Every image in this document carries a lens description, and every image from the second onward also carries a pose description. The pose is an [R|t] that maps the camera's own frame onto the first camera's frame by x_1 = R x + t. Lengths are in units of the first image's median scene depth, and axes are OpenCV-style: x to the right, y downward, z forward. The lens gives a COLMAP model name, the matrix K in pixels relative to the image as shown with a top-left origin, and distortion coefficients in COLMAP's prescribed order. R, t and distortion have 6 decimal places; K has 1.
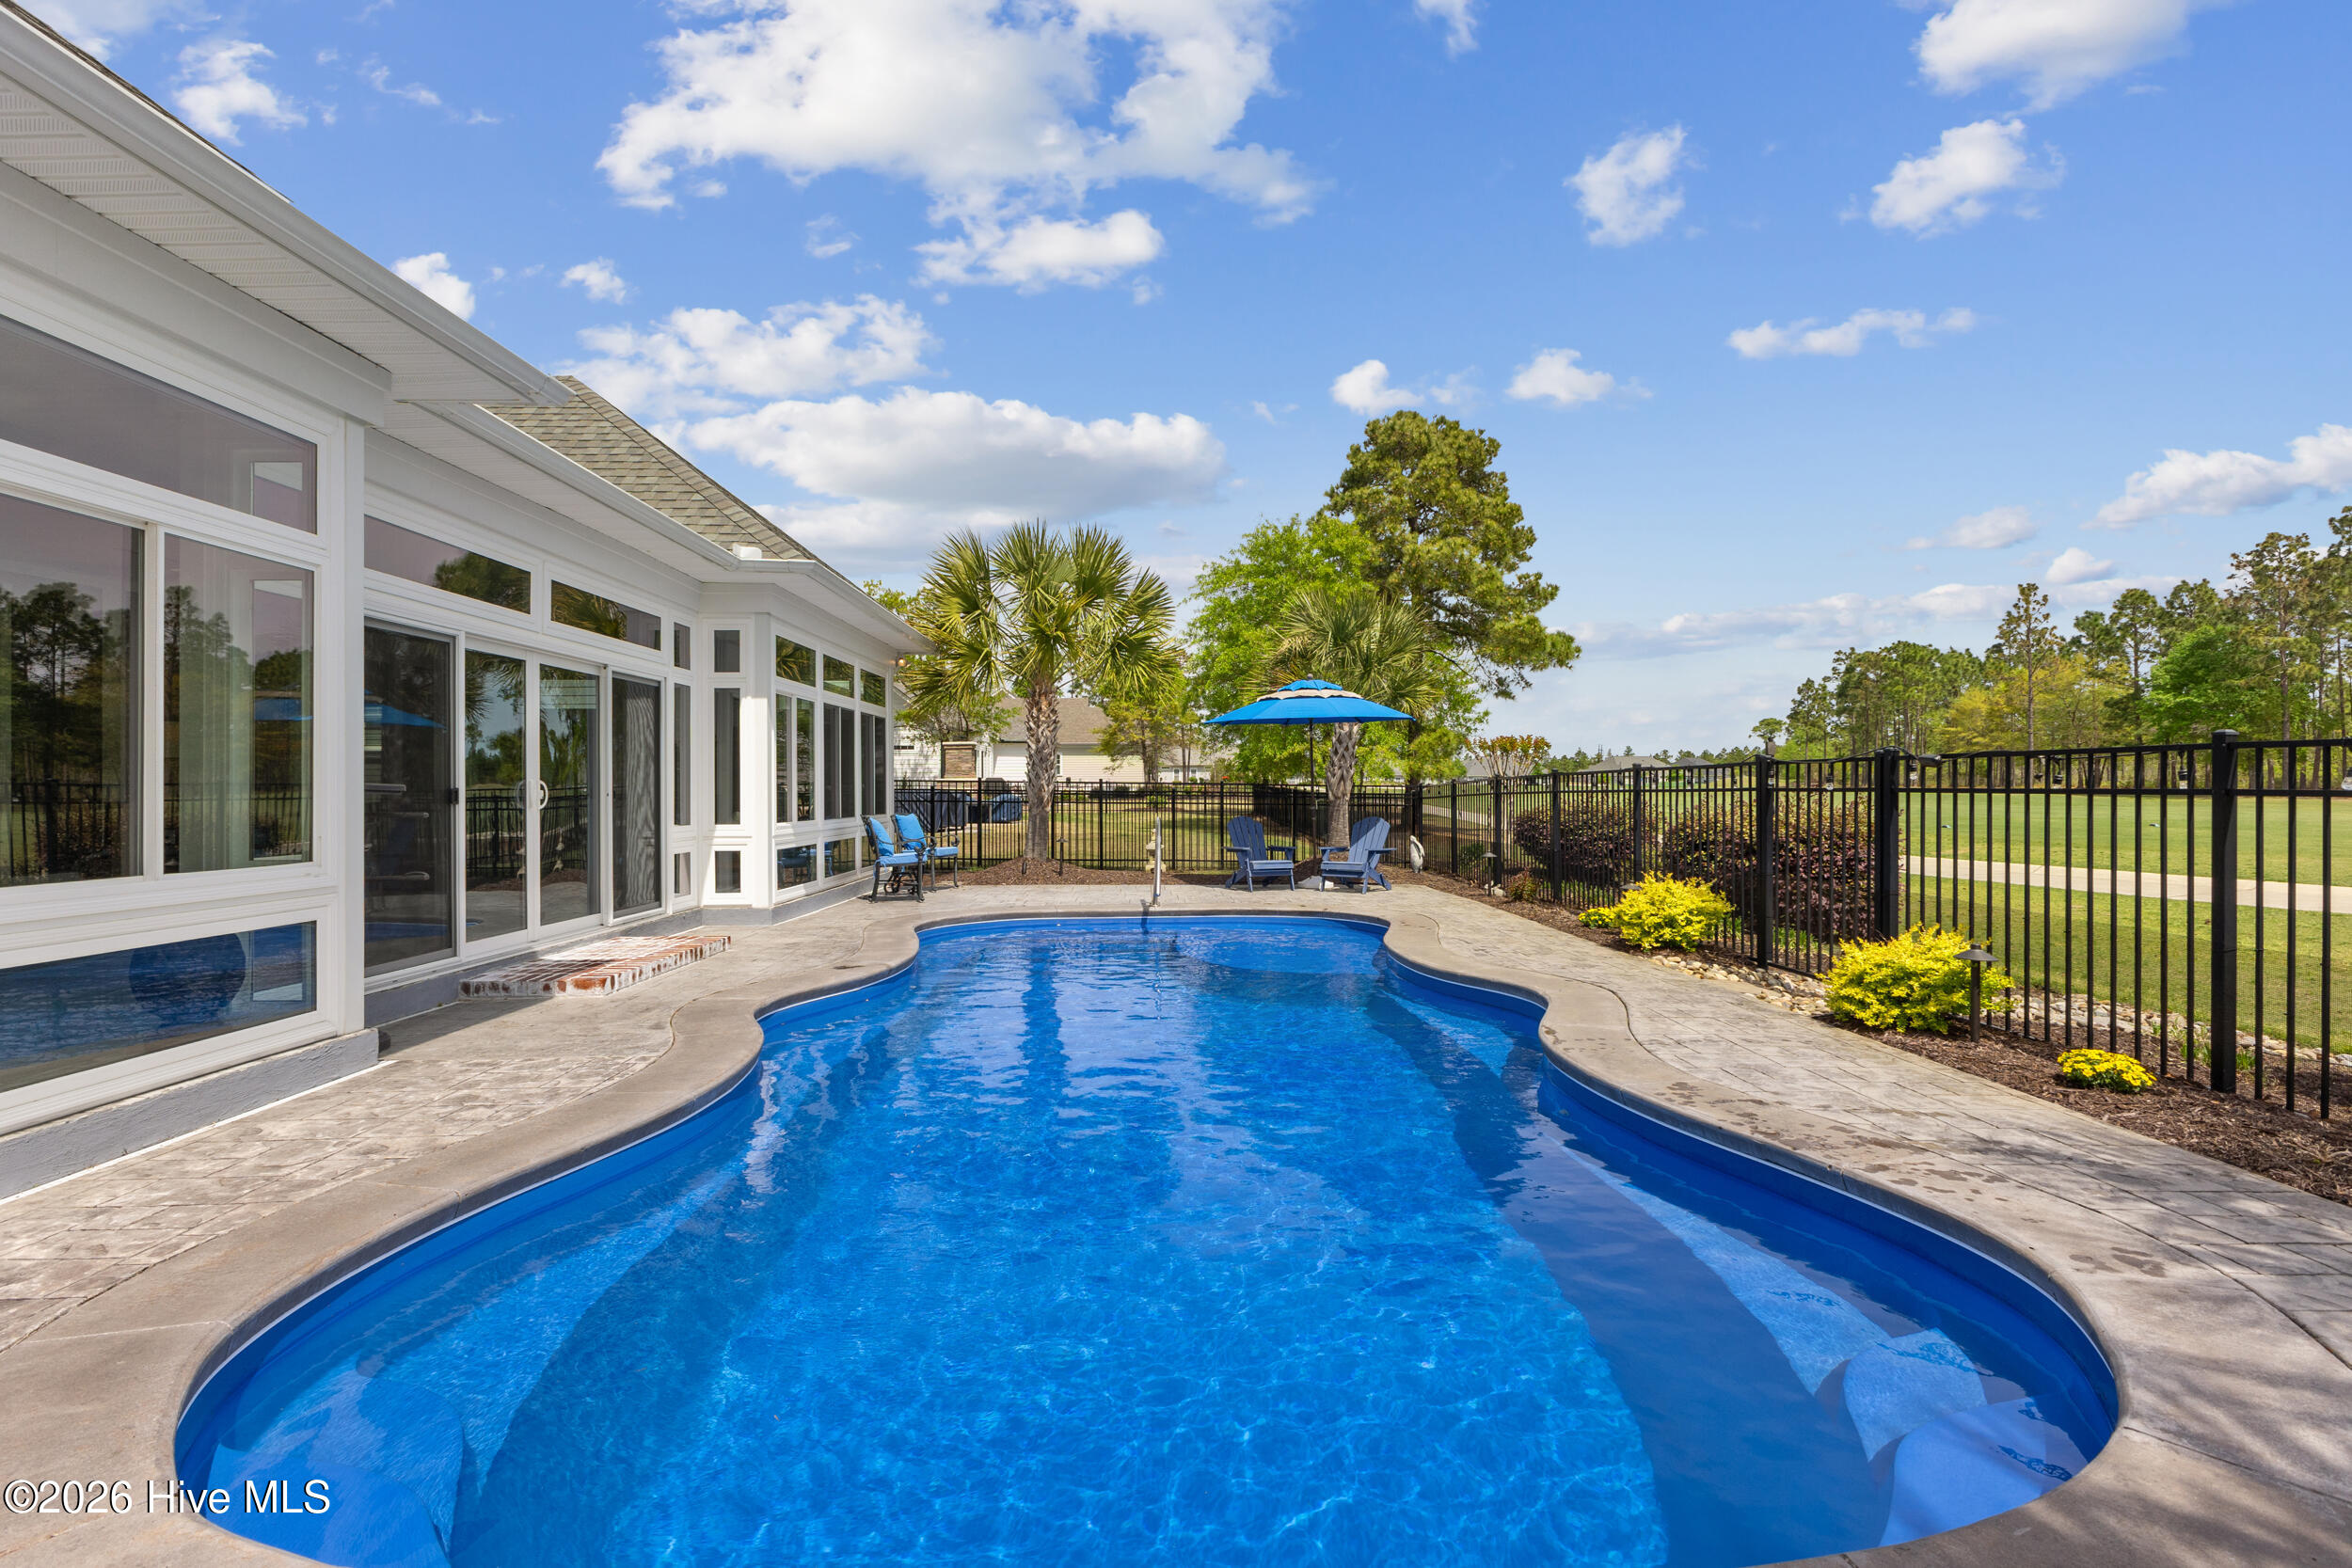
lens RADIAL K [[1071.7, 0, 1179.7], [0, 1071.7, 760.7], [0, 0, 1]] dist [-0.001495, -0.000033]
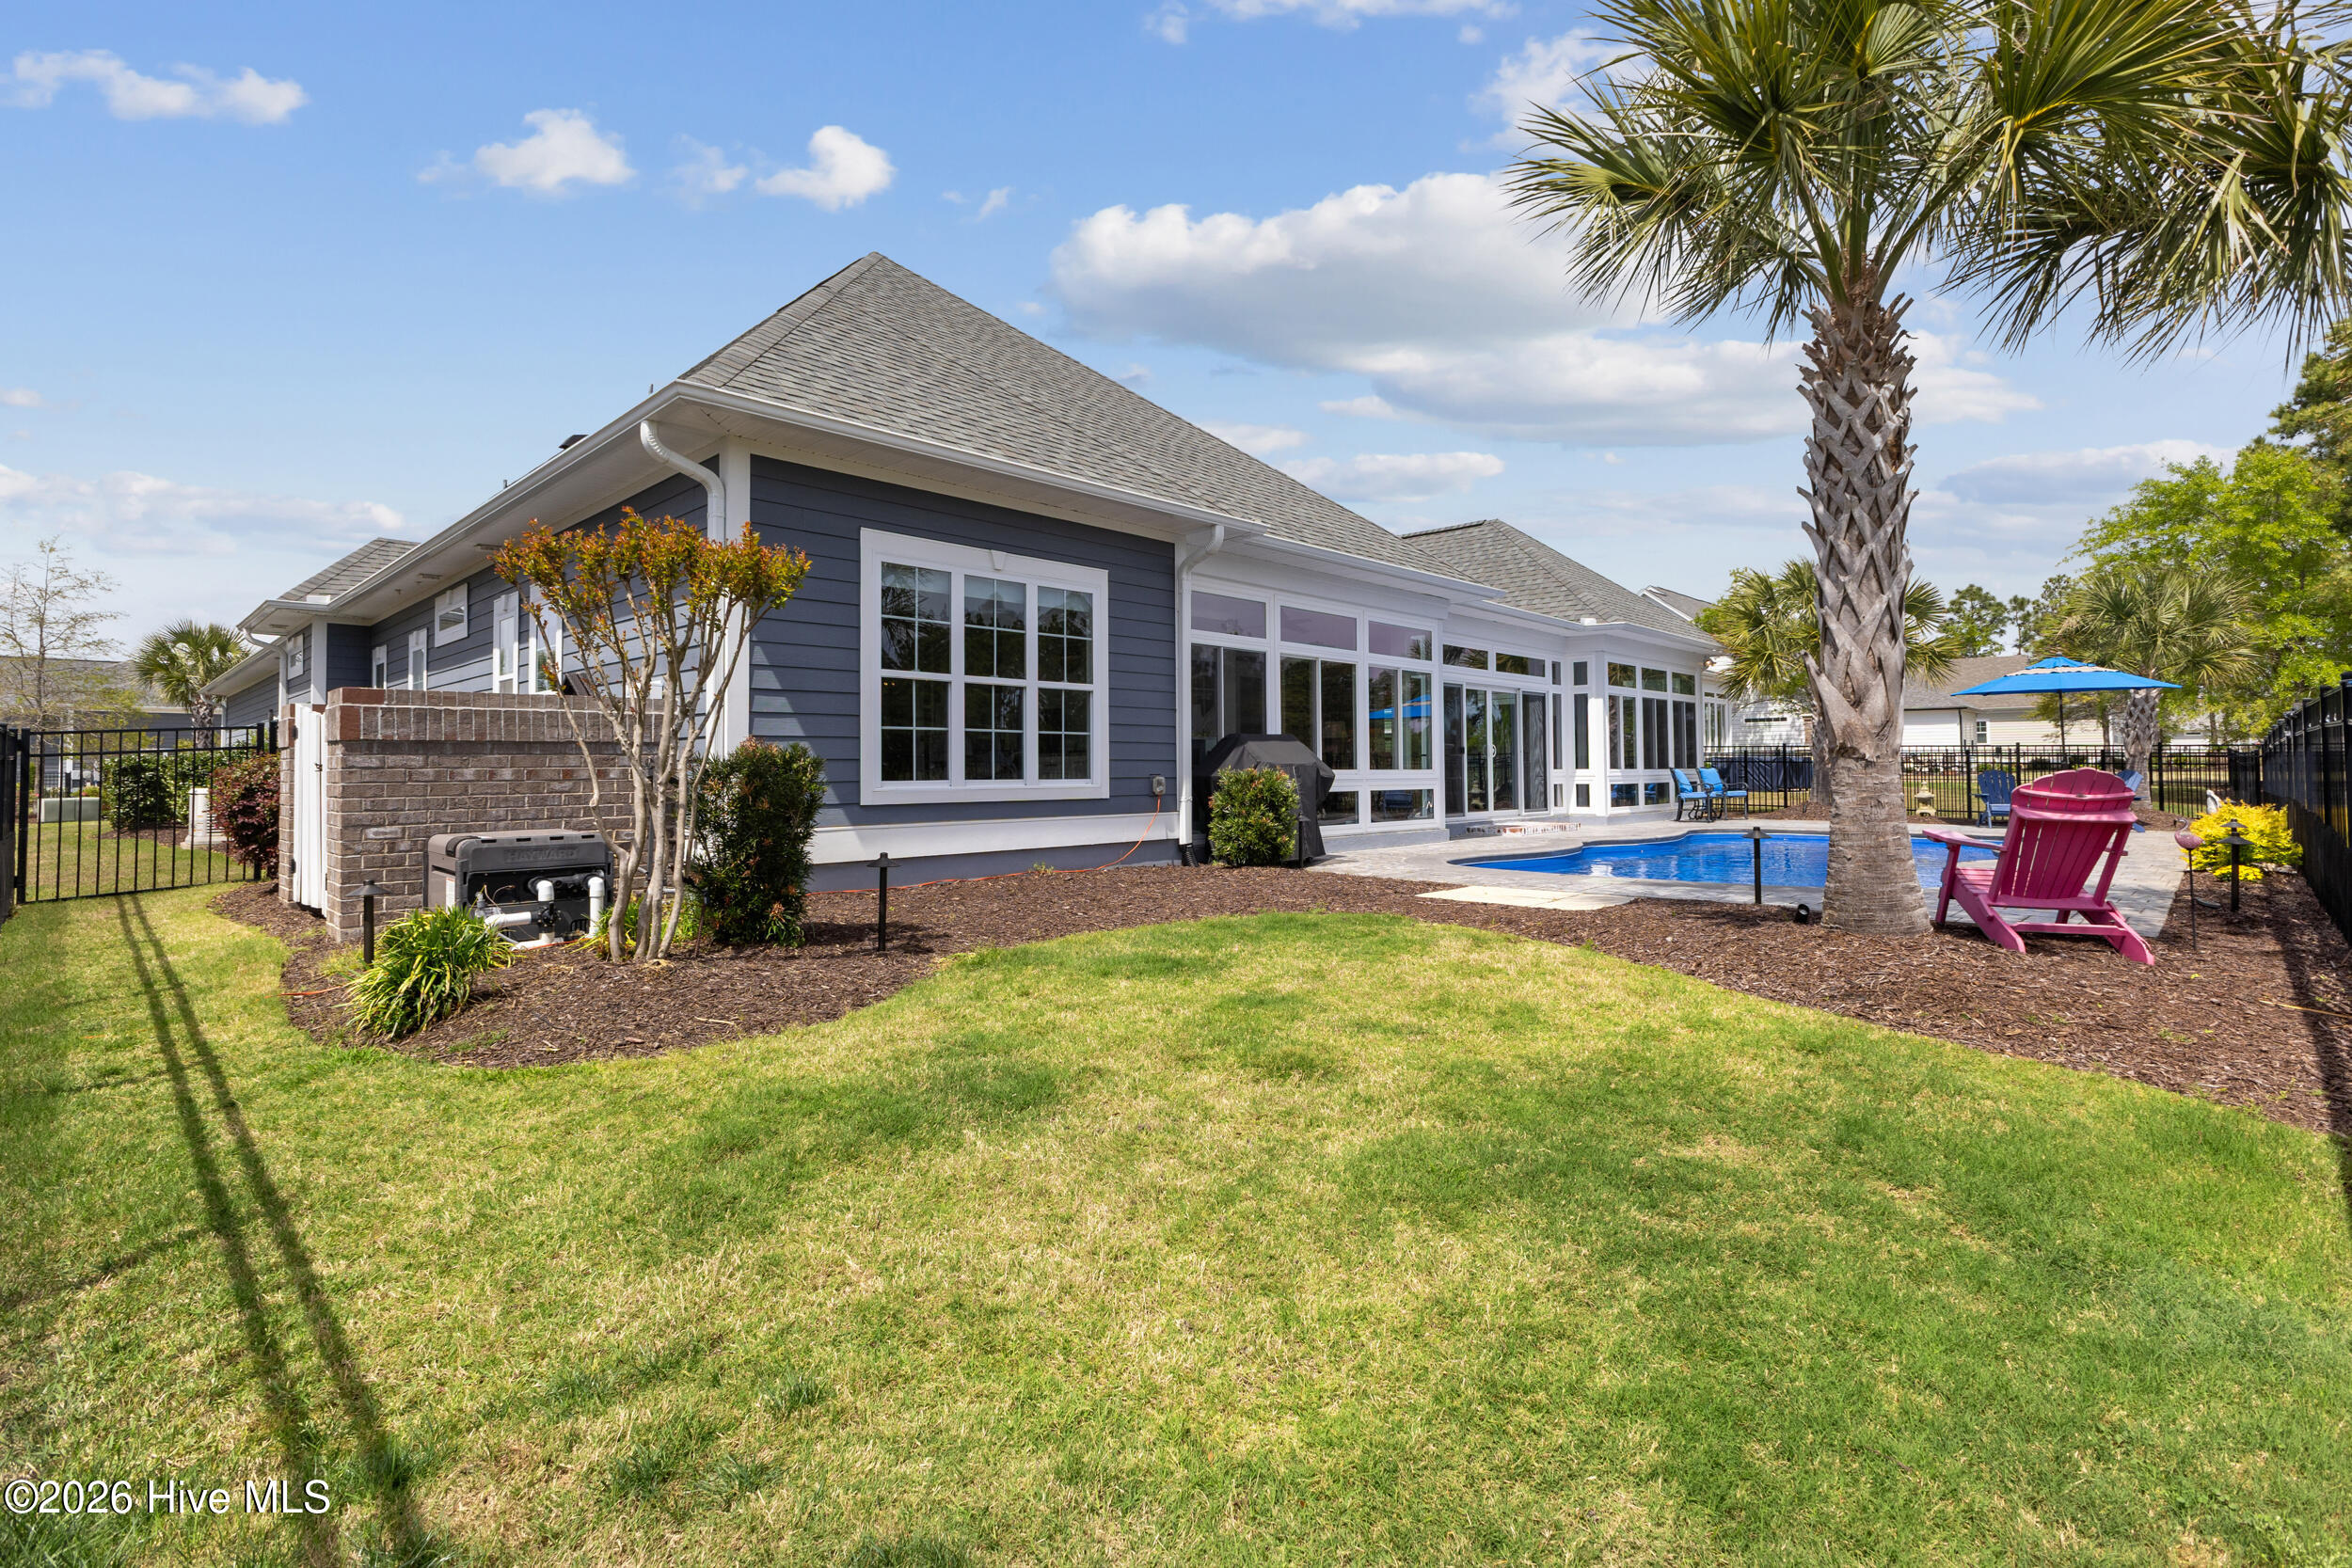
lens RADIAL K [[1071.7, 0, 1179.7], [0, 1071.7, 760.7], [0, 0, 1]] dist [-0.001495, -0.000033]
pose [[0.702050, -0.004376, -0.712115, 0.358477], [0.020538, 0.999690, 0.014104, 0.005166], [0.711832, -0.024527, 0.701922, -0.693425]]
